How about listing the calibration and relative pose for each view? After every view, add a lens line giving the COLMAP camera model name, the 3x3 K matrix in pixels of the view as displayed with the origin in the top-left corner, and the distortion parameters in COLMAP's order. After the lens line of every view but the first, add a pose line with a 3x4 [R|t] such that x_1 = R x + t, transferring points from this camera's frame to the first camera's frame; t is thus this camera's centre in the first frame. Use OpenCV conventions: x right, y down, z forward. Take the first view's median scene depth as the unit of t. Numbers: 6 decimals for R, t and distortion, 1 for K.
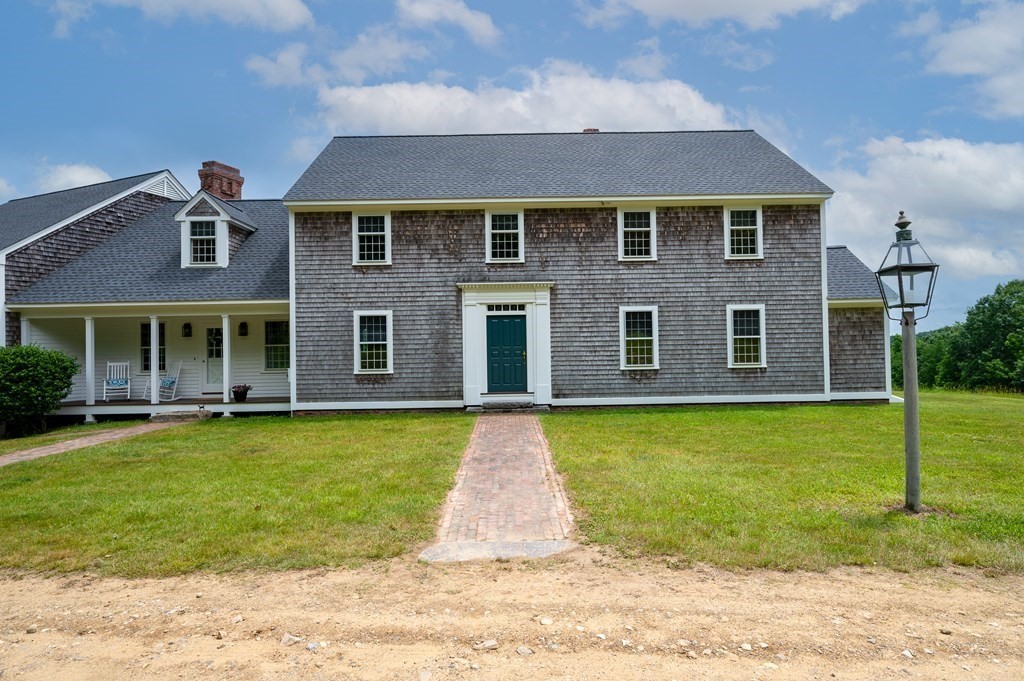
lens RADIAL K [[563.2, 0, 510.6], [0, 563.2, 336.4], [0, 0, 1]] dist [-0.003303, -0.000656]
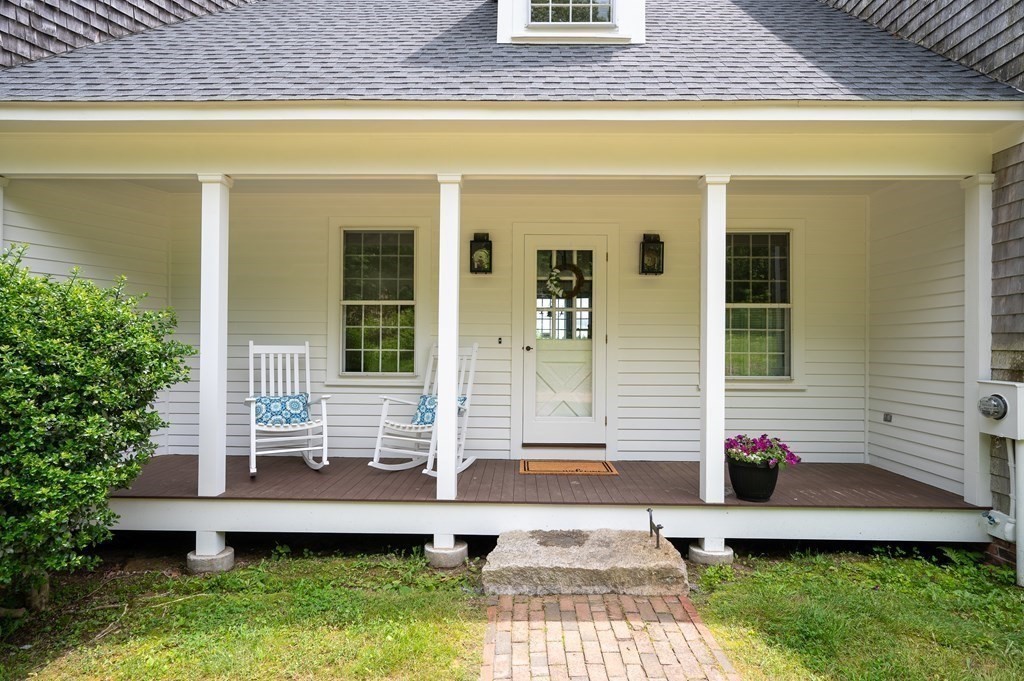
lens RADIAL K [[550.4, 0, 512.0], [0, 550.4, 340.5], [0, 0, 1]] dist [0.000910, 0.000142]
pose [[0.999280, 0.025781, -0.027843, -0.609199], [-0.025490, 0.999617, 0.010777, 0.040751], [0.028110, -0.010060, 0.999554, 0.752277]]
